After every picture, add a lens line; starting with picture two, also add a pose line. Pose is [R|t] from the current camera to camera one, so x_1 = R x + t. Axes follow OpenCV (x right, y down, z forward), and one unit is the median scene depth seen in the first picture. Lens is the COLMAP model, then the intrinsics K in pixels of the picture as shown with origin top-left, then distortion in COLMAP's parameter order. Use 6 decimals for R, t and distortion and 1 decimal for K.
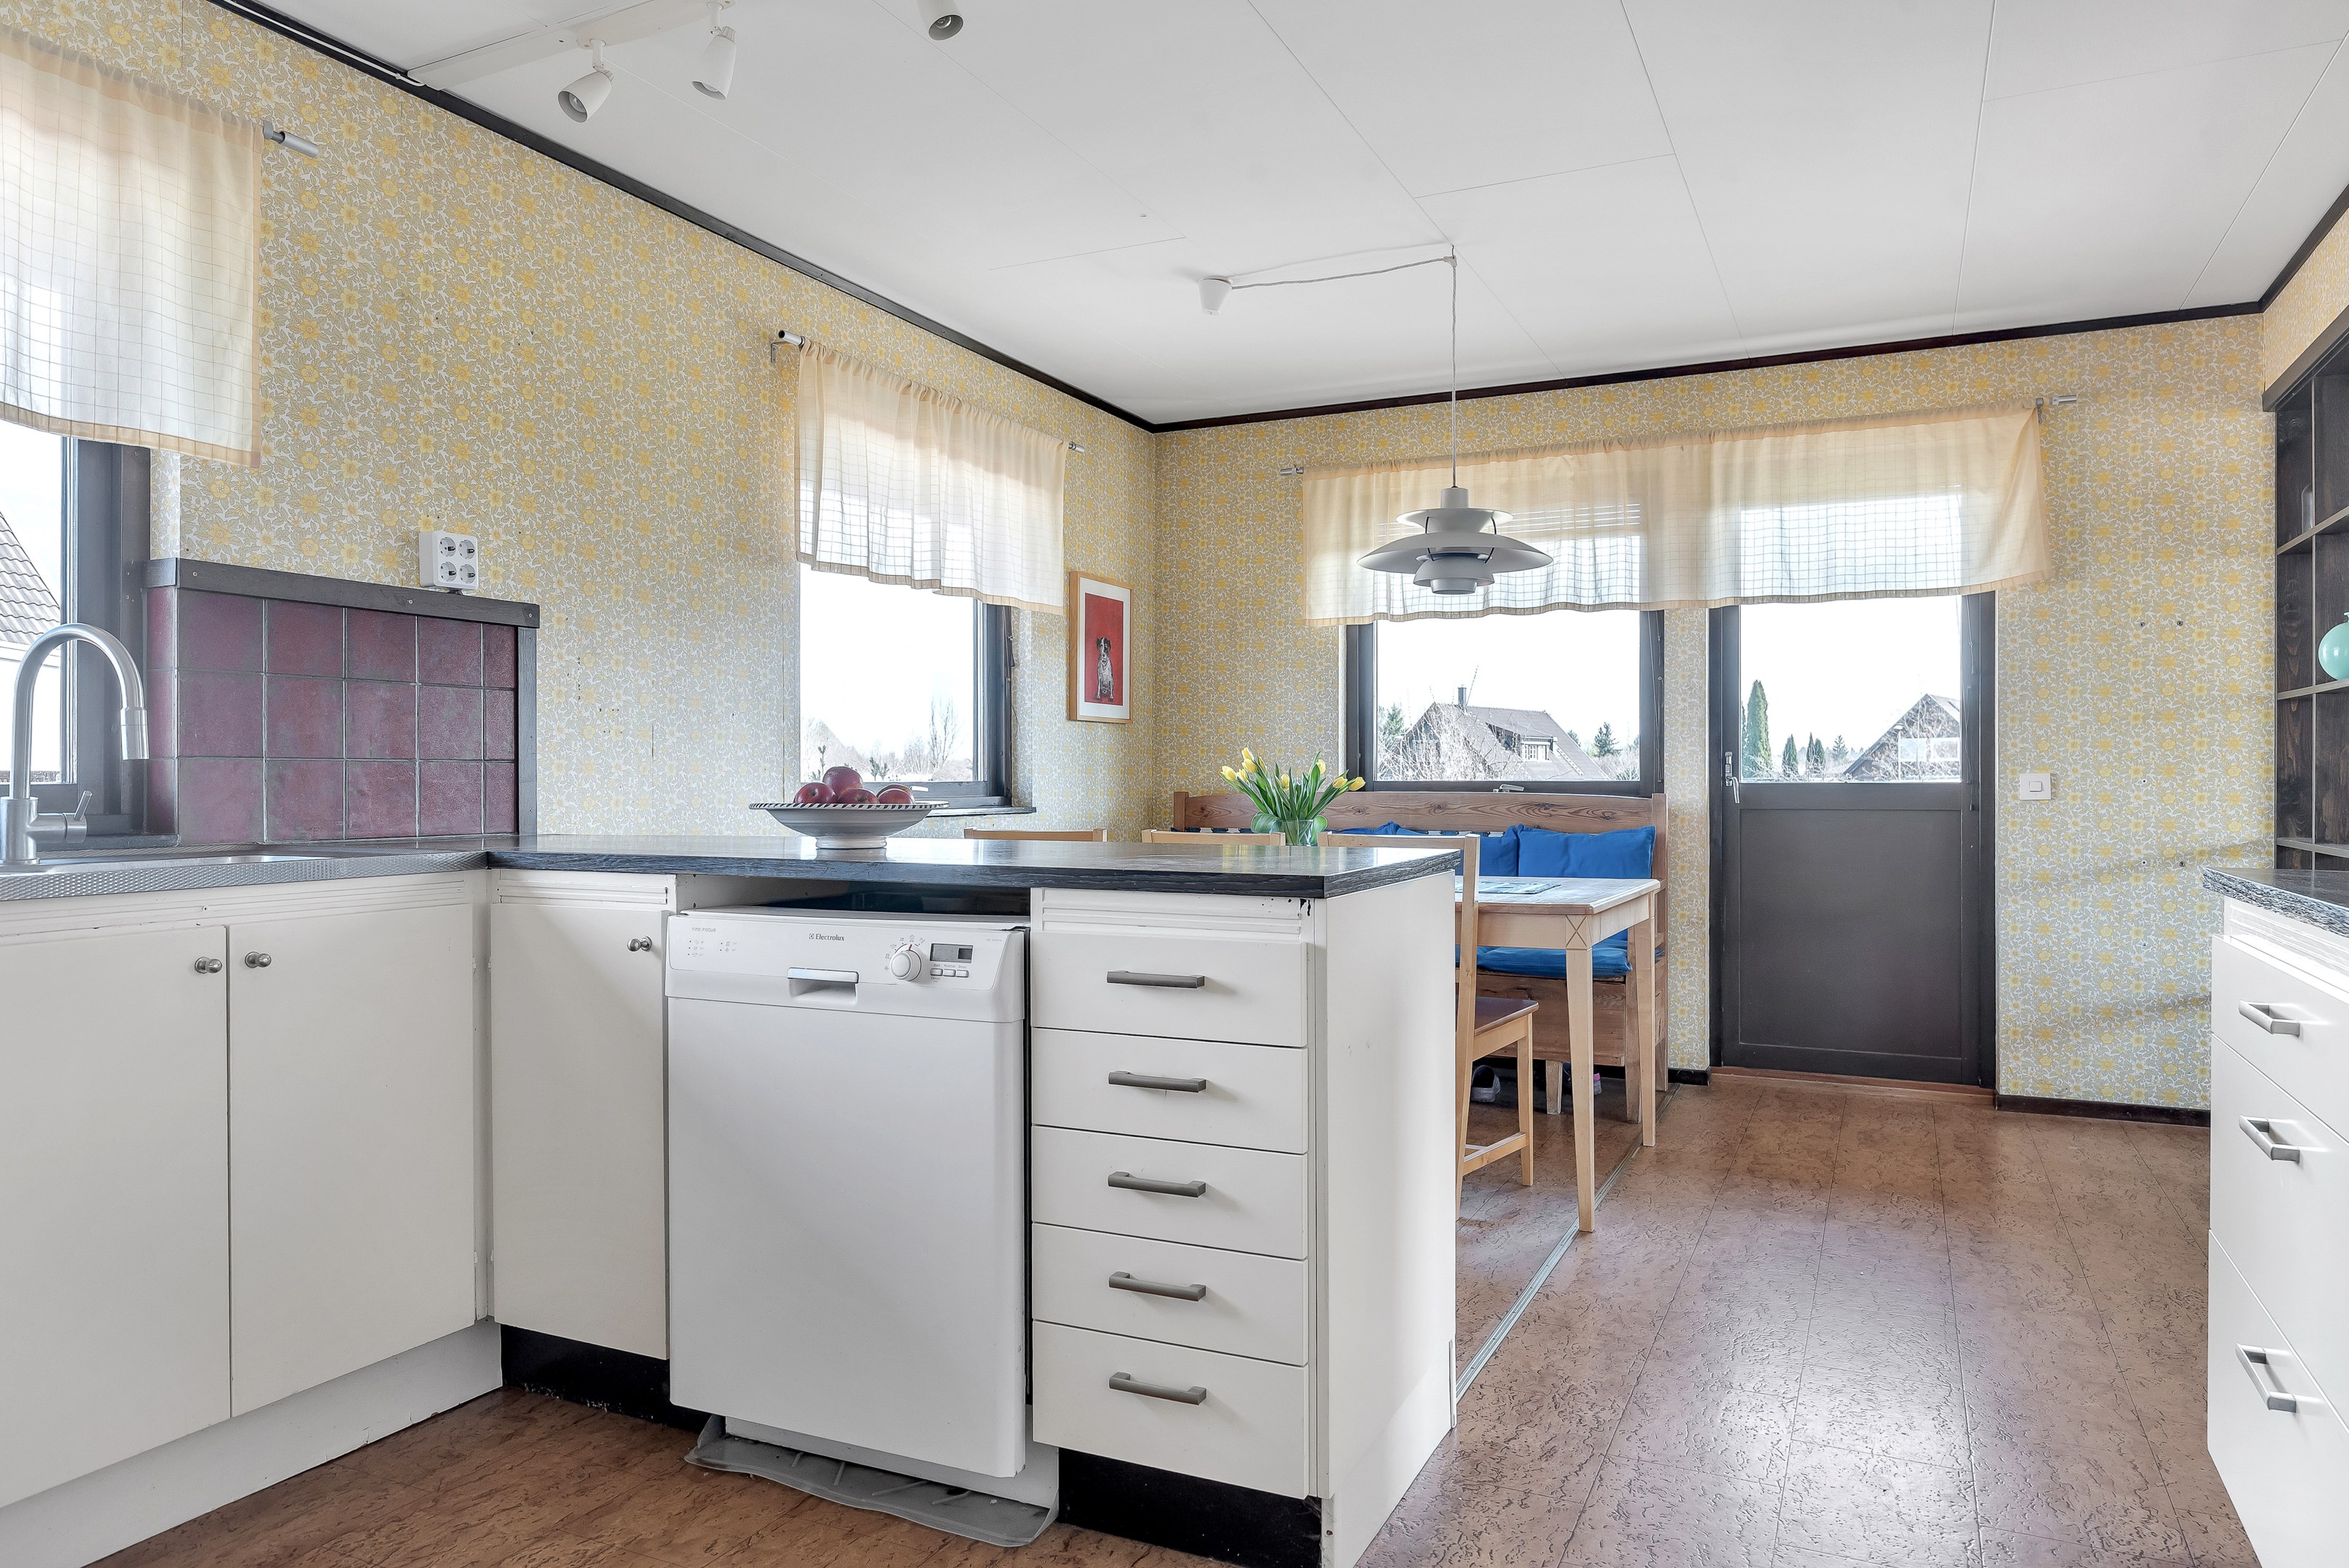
lens RADIAL K [[1484.1, 0, 1171.3], [0, 1484.1, 792.2], [0, 0, 1]] dist [-0.006540, -0.001823]
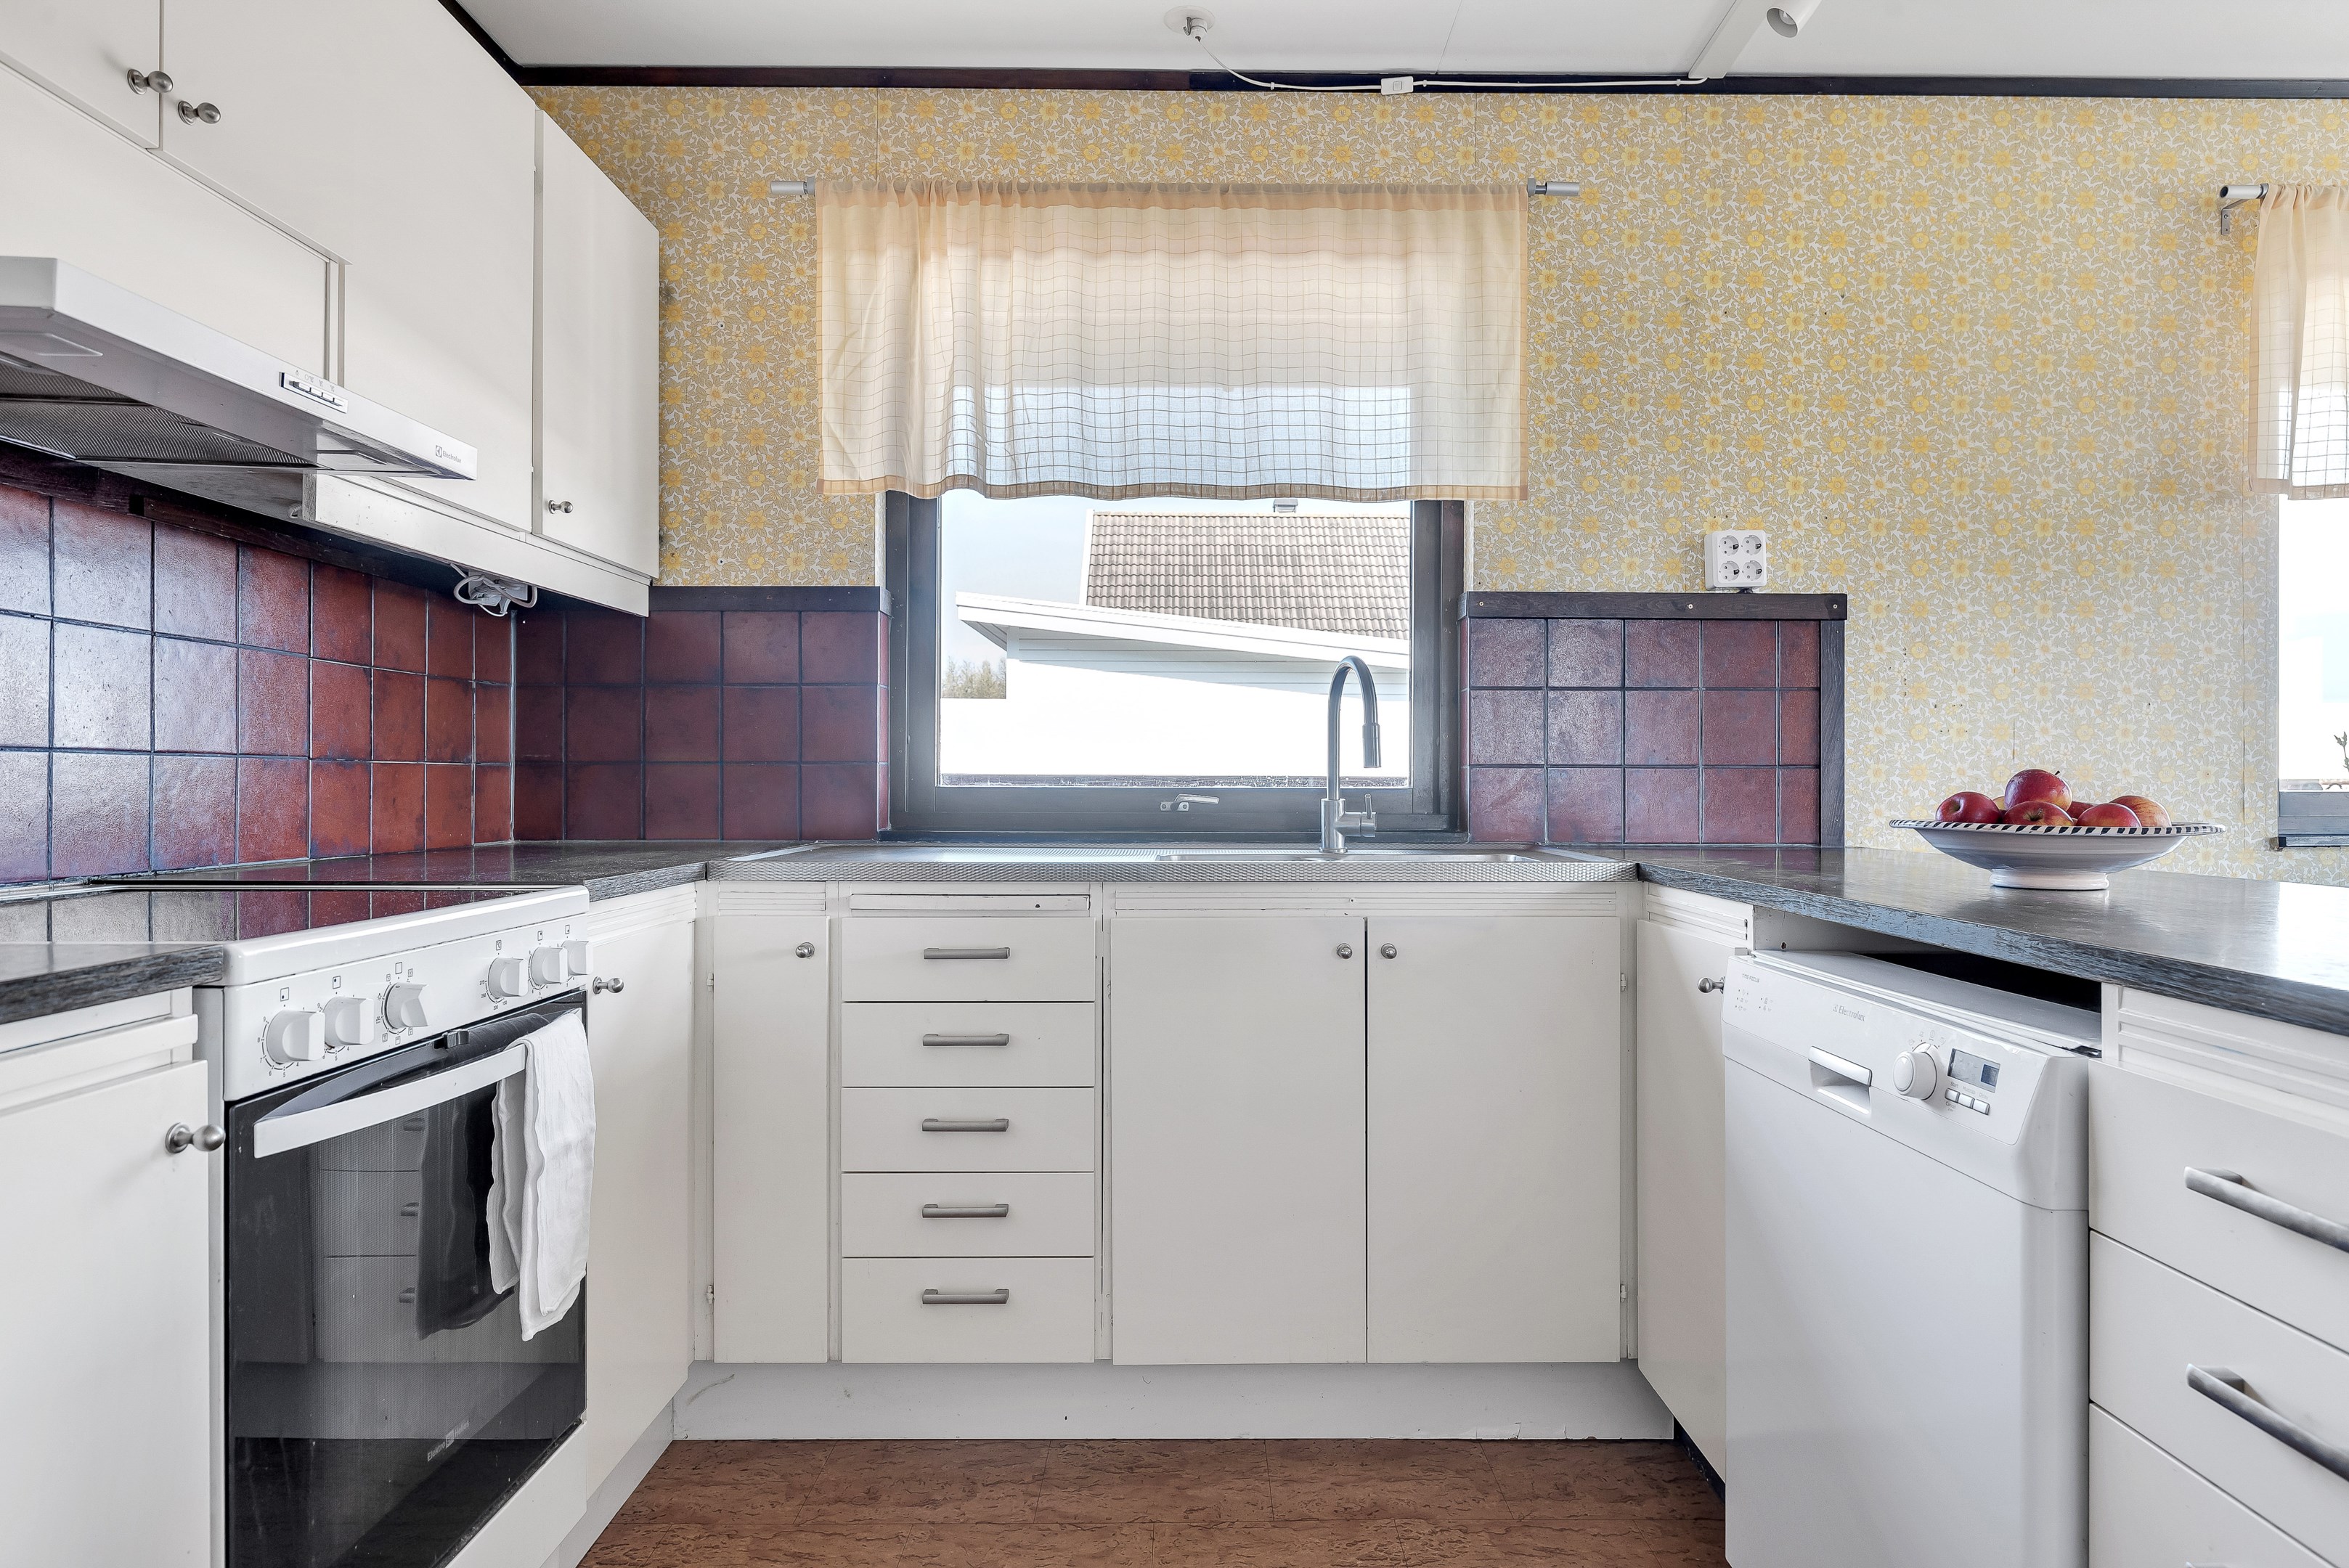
lens RADIAL K [[1340.6, 0, 1174.5], [0, 1340.6, 784.0], [0, 0, 1]] dist [-0.002986, 0.001457]
pose [[0.445534, 0.004705, -0.895253, 0.154849], [-0.011710, 0.999931, -0.000573, -0.005937], [0.895189, 0.010739, 0.445558, 0.332592]]
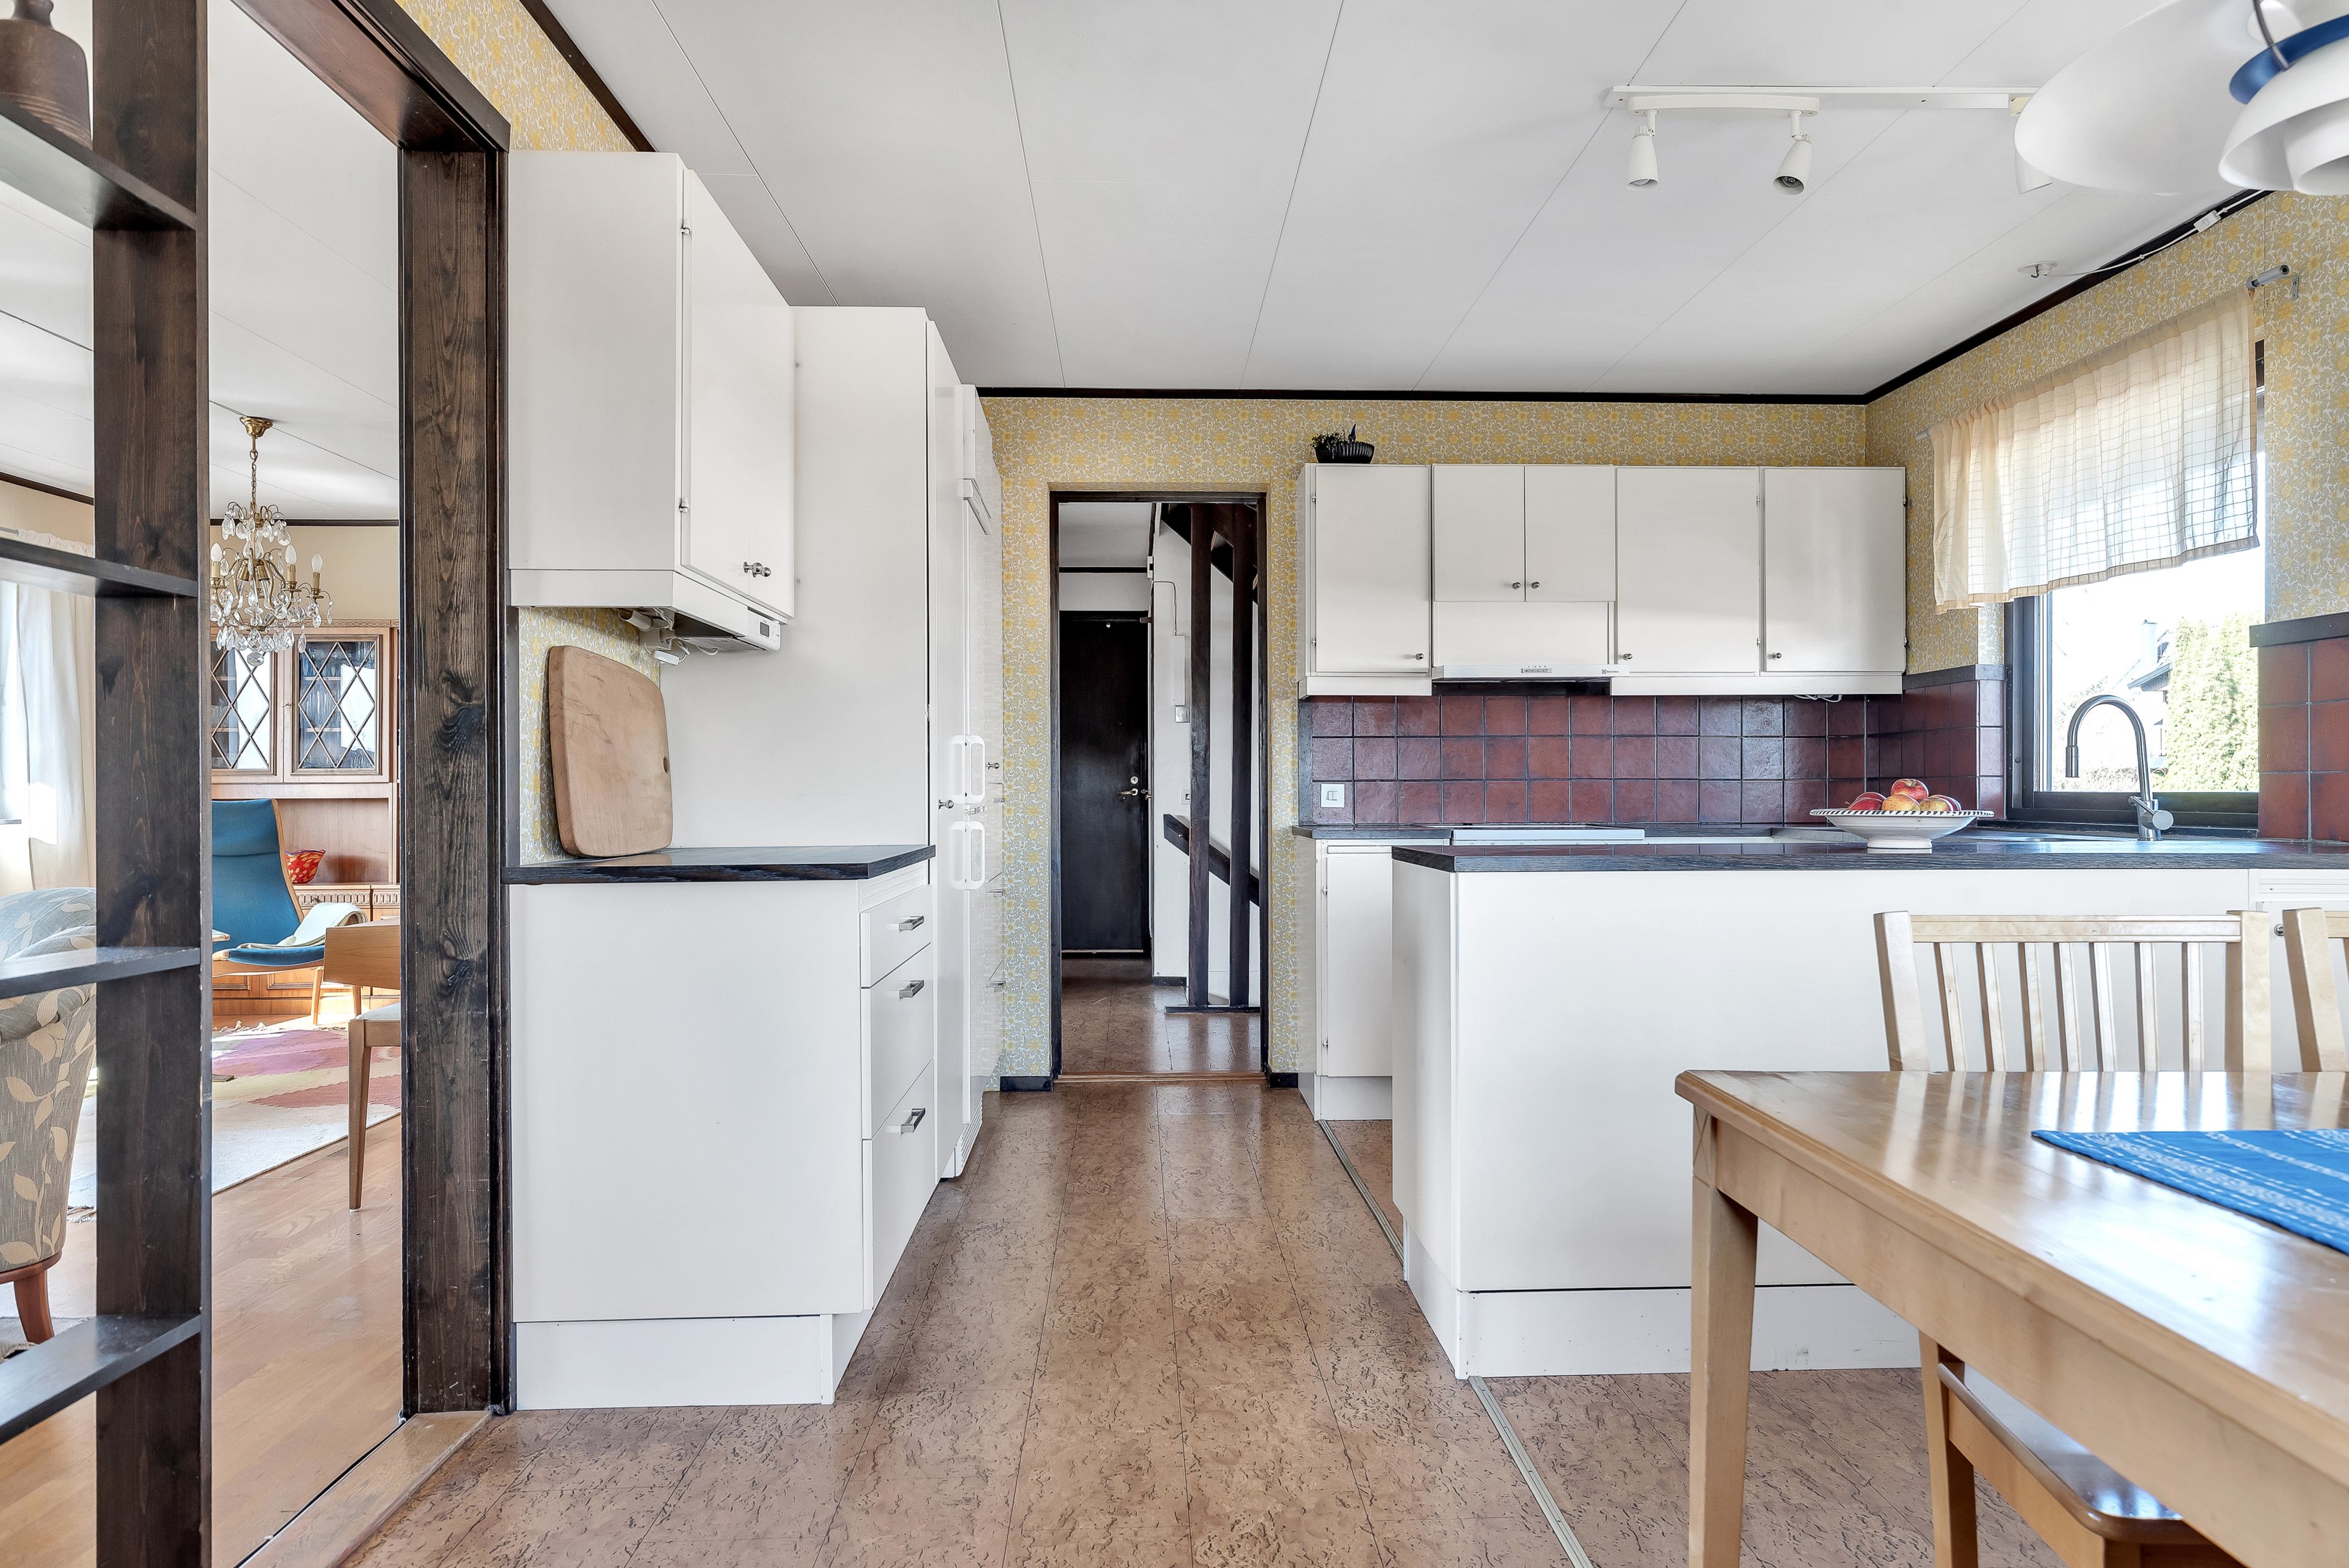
lens RADIAL K [[1427.3, 0, 1191.6], [0, 1427.3, 793.4], [0, 0, 1]] dist [-0.001219, 0.000159]
pose [[-0.879300, 0.006536, -0.476223, 0.795243], [0.000642, 0.999921, 0.012538, -0.022335], [0.476267, 0.010719, -0.879235, 1.670614]]
